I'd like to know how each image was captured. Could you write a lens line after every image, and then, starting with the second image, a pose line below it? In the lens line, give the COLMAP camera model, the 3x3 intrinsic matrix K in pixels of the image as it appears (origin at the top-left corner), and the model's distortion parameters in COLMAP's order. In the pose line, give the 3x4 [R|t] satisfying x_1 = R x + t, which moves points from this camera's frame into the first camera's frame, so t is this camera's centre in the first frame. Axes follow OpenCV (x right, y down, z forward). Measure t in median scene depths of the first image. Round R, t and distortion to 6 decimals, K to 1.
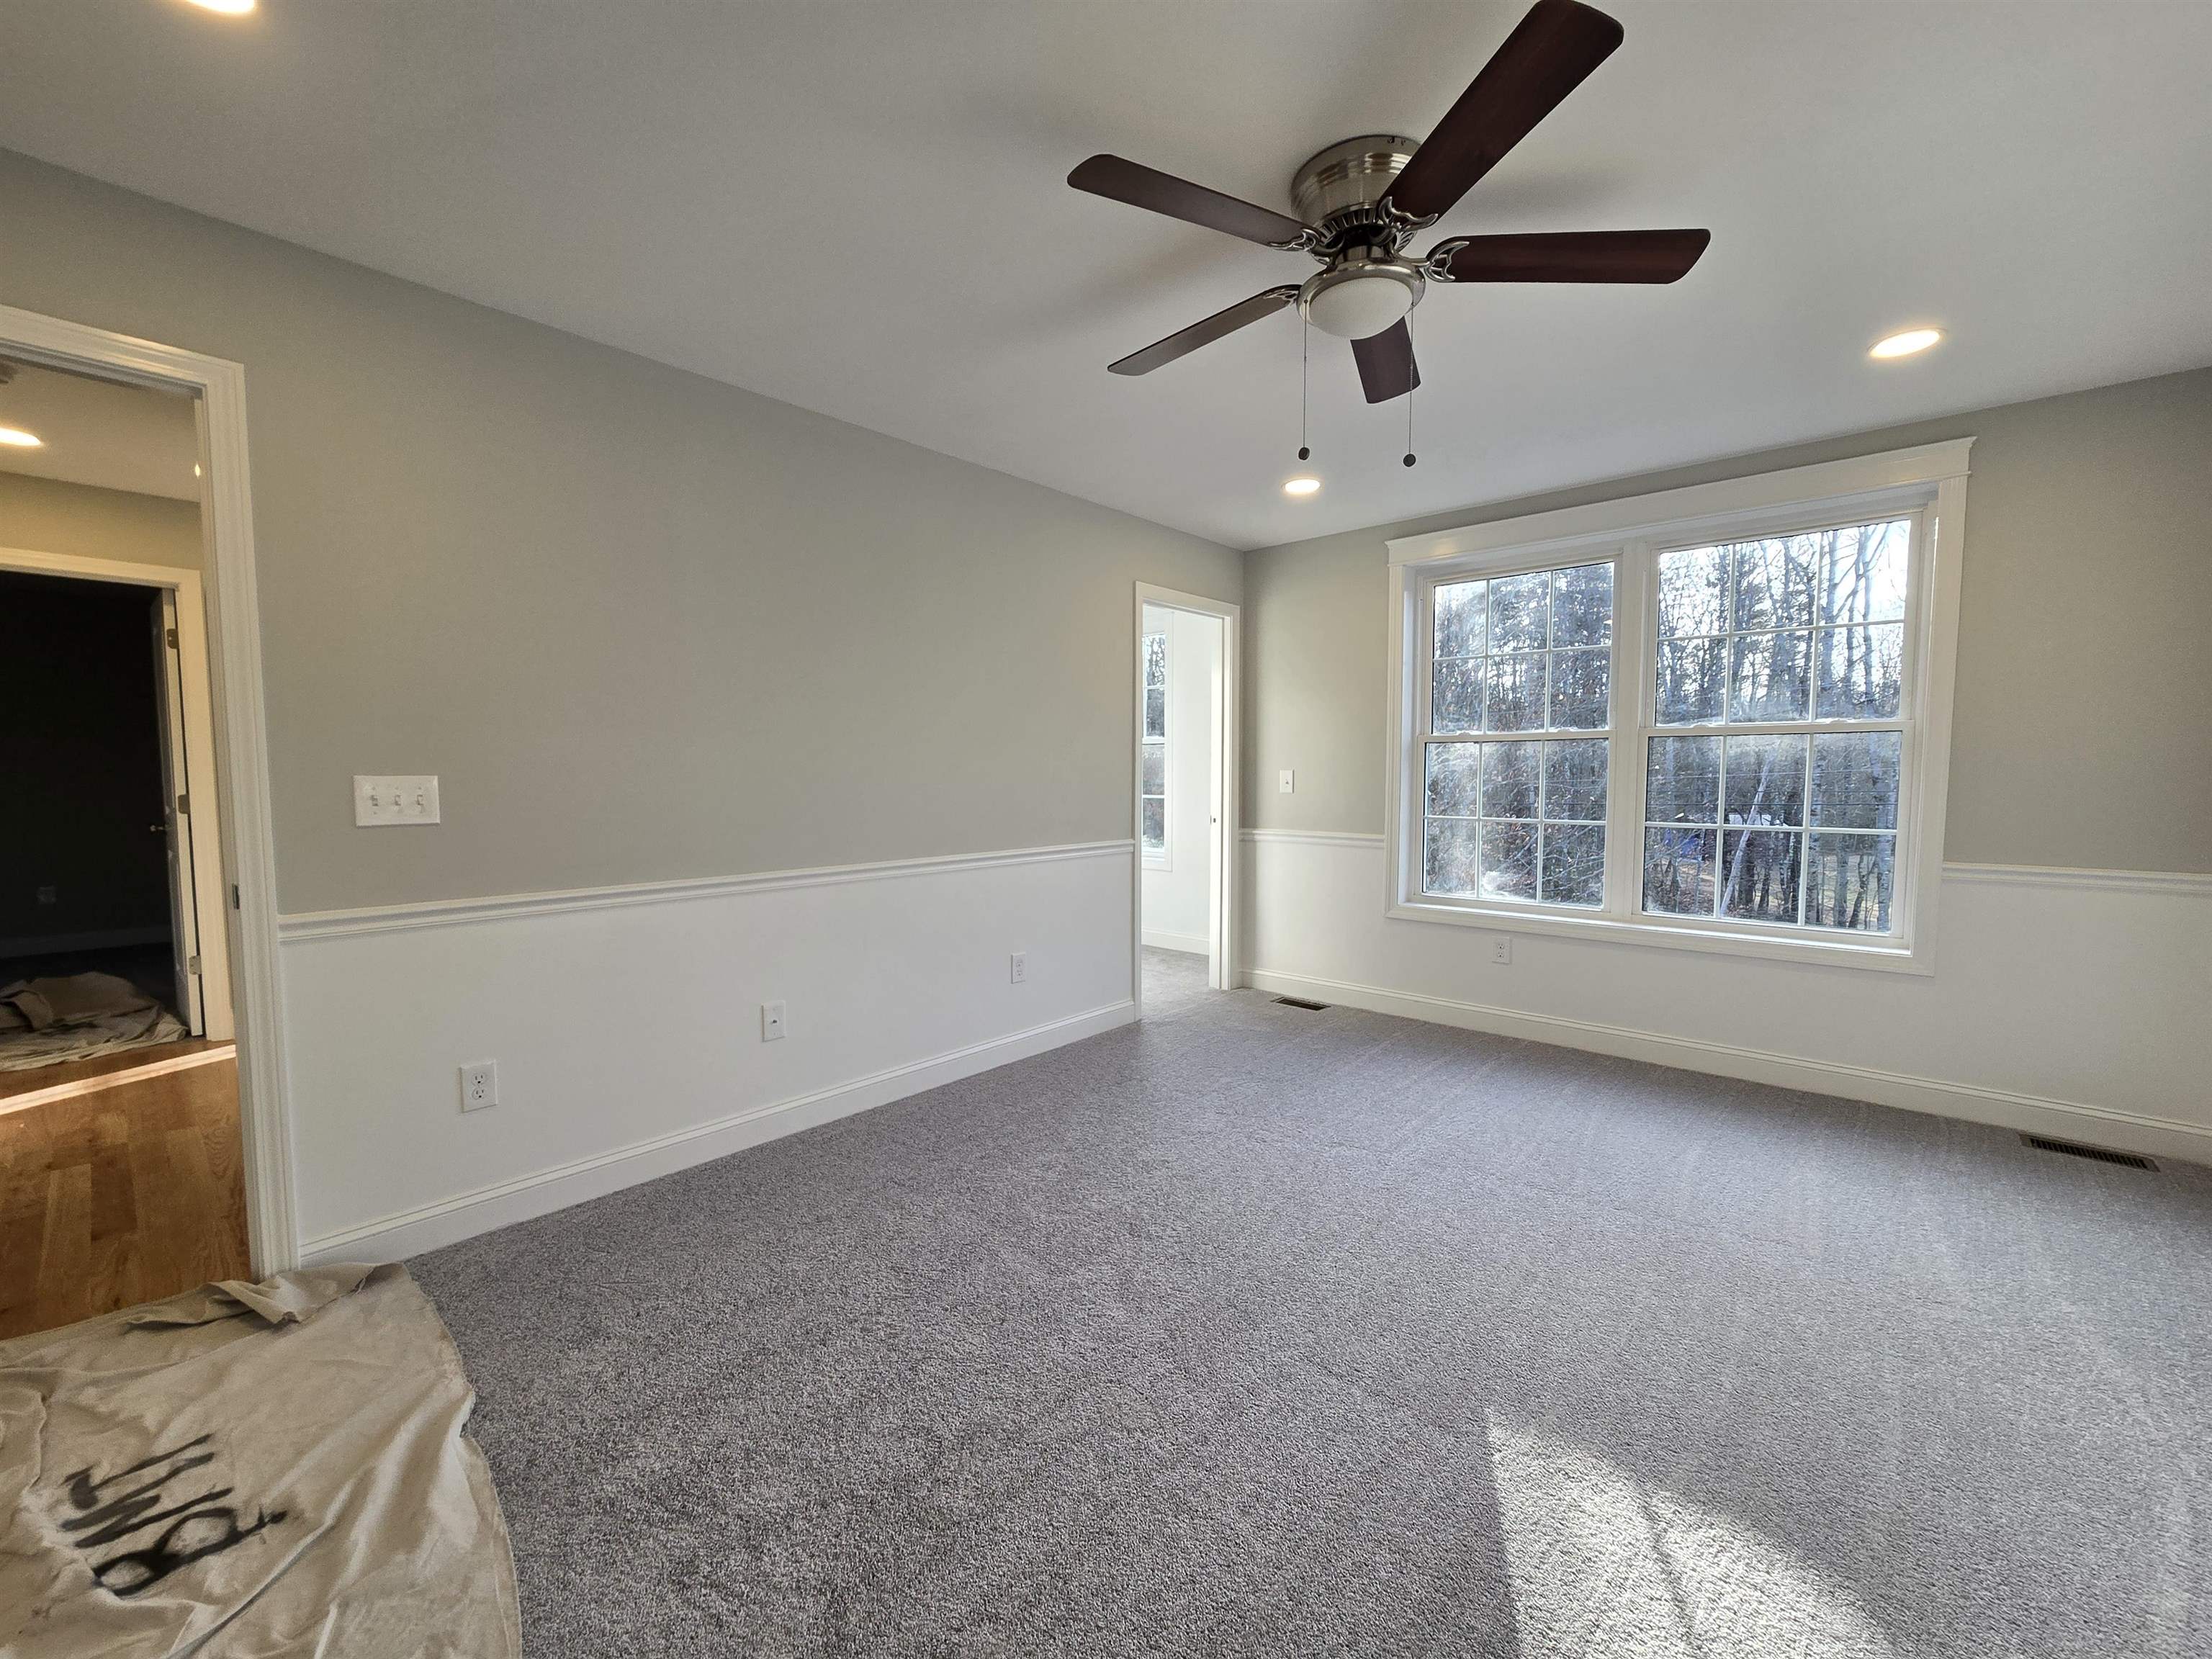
lens RADIAL K [[894.9, 0, 1095.6], [0, 894.9, 818.3], [0, 0, 1]] dist [0.000515, 0.000069]
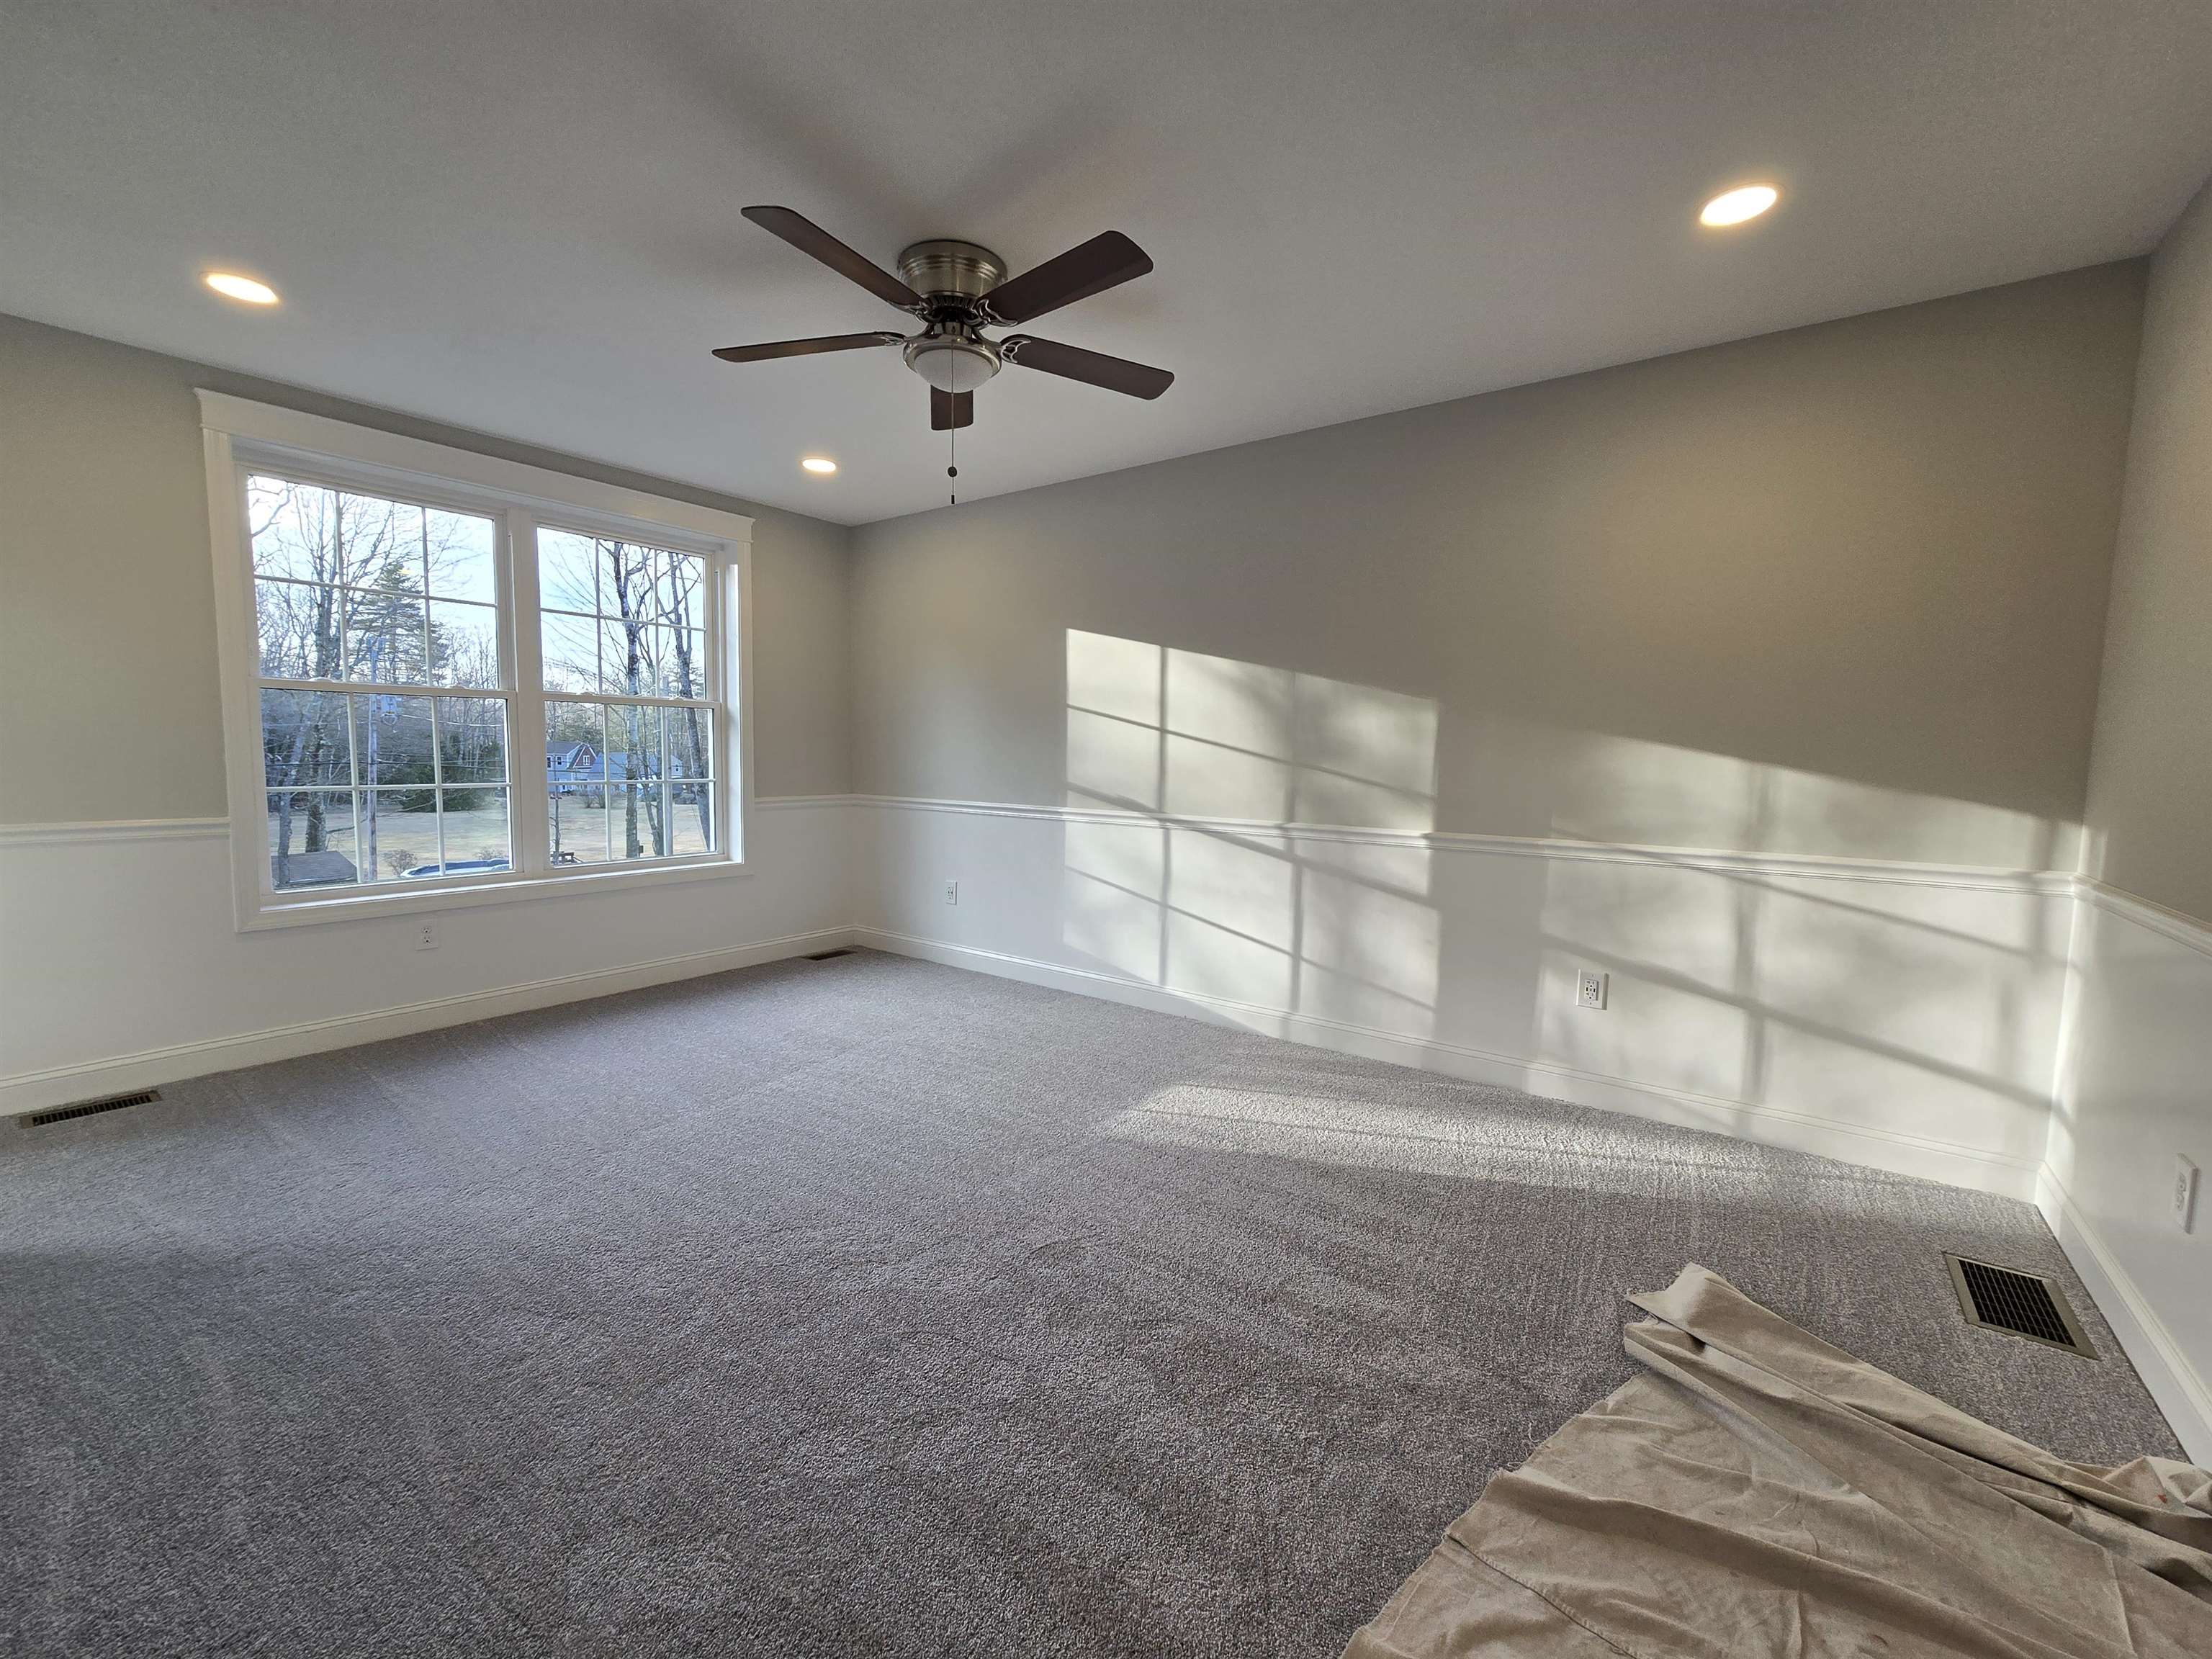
lens RADIAL K [[896.1, 0, 1094.8], [0, 896.1, 834.1], [0, 0, 1]] dist [0.000106, 0.000031]
pose [[-0.092602, -0.096459, 0.991020, -0.532376], [0.032358, 0.994479, 0.099819, -0.020141], [-0.995177, 0.041311, -0.088969, 0.475966]]
